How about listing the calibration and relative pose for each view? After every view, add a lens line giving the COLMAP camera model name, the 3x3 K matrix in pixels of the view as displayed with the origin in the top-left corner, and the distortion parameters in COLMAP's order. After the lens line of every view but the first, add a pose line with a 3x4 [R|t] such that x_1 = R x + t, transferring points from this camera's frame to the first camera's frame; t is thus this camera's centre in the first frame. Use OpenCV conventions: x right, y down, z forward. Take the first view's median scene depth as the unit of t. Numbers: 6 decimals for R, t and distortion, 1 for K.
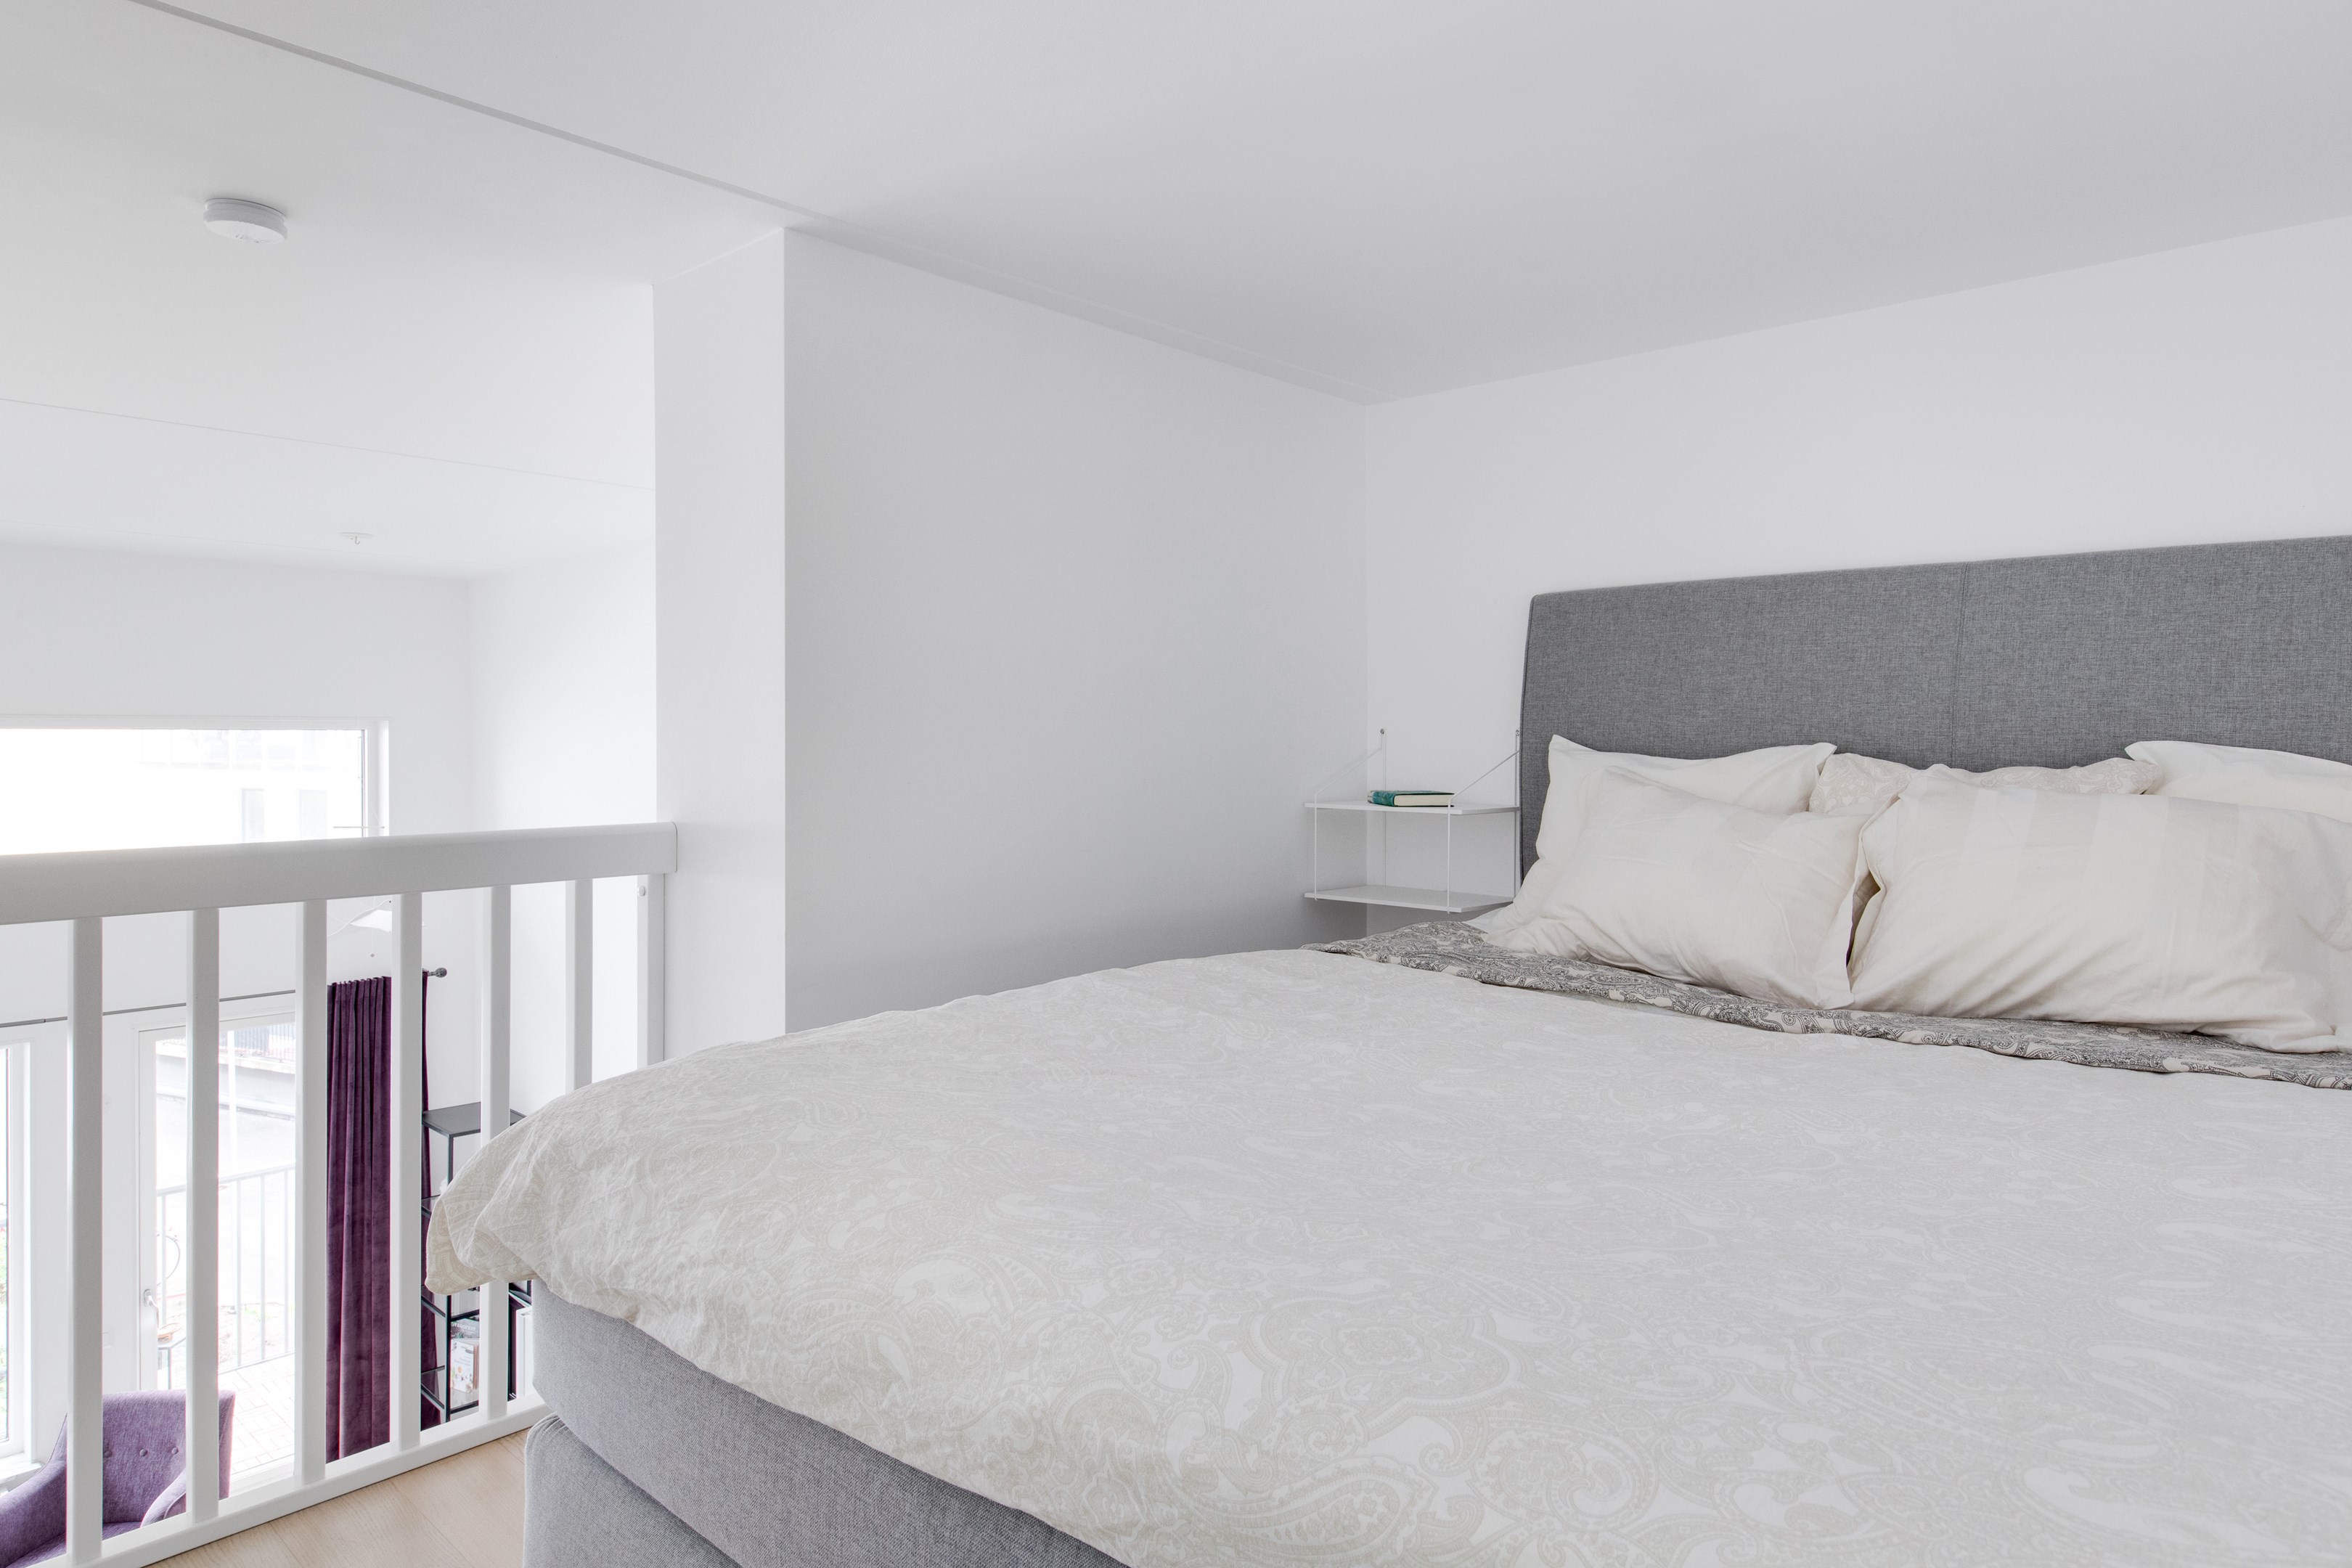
lens RADIAL K [[1389.9, 0, 1176.0], [0, 1389.9, 784.0], [0, 0, 1]] dist [0.011129, 0.002890]
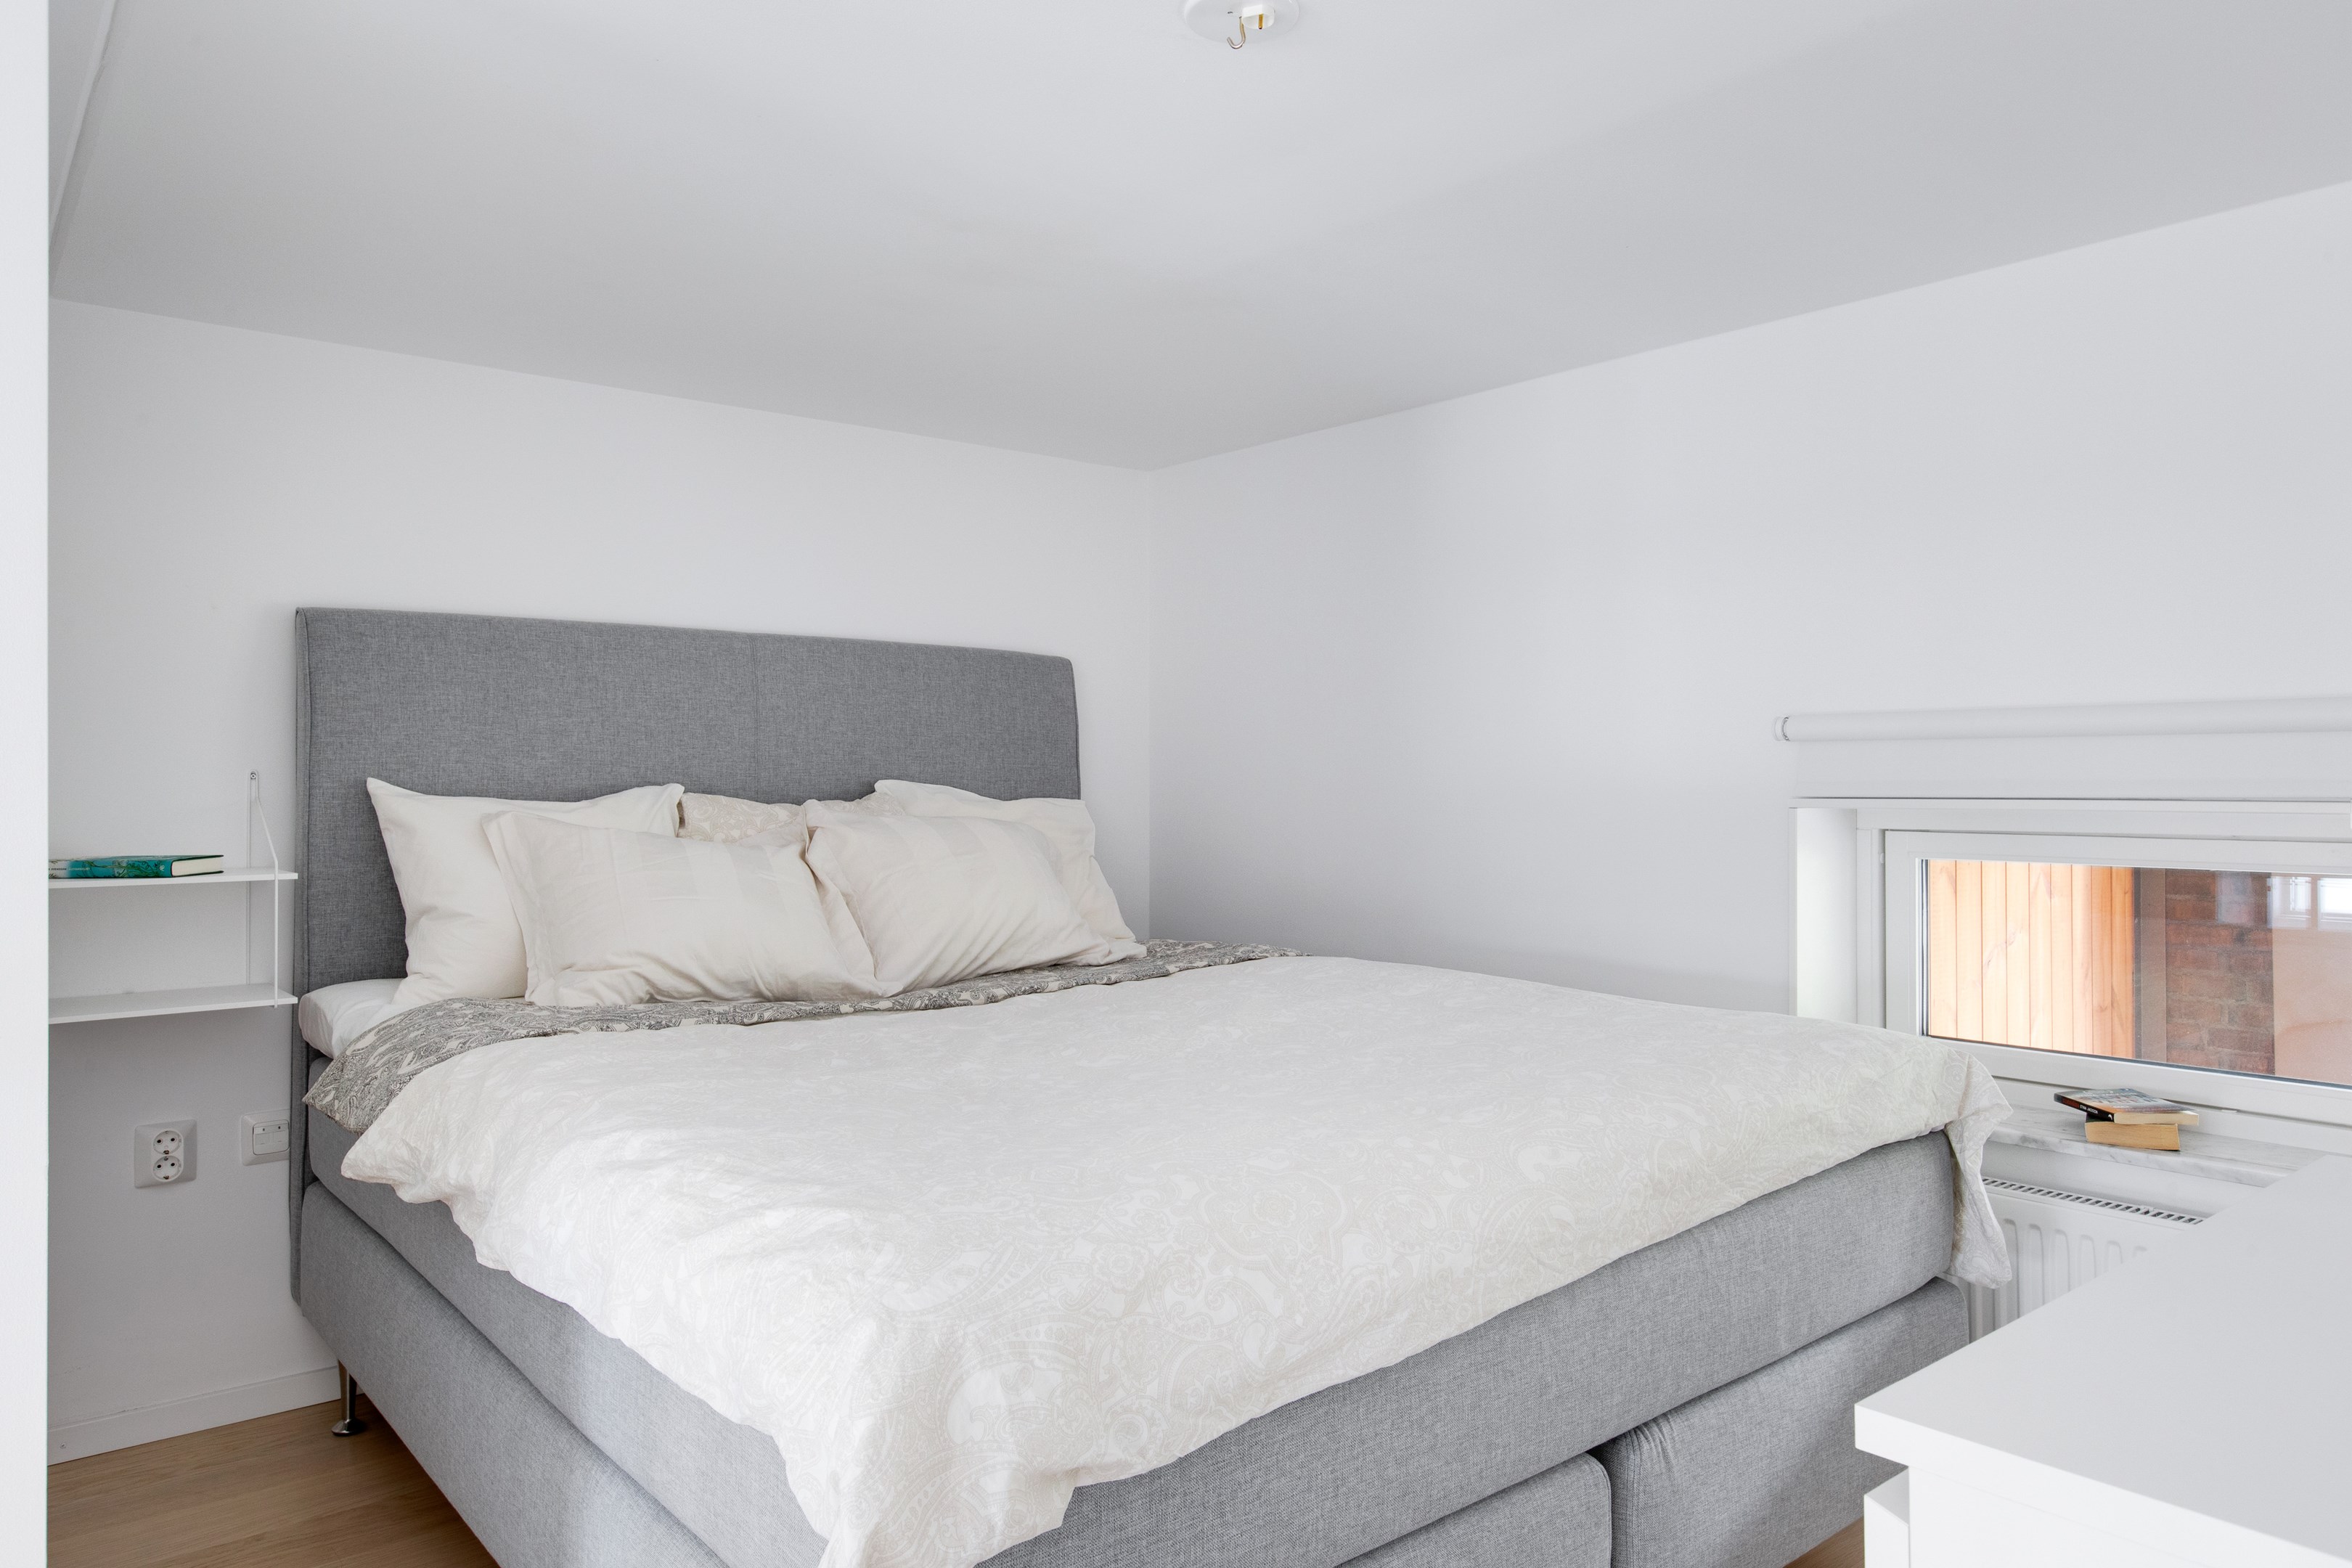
lens RADIAL K [[1545.9, 0, 1176.0], [0, 1545.9, 784.0], [0, 0, 1]] dist [0.002940, 0.000503]
pose [[0.139835, -0.008481, 0.990139, -0.776094], [0.038166, 0.999266, 0.003169, -0.020261], [-0.989439, 0.037346, 0.140056, 0.492495]]
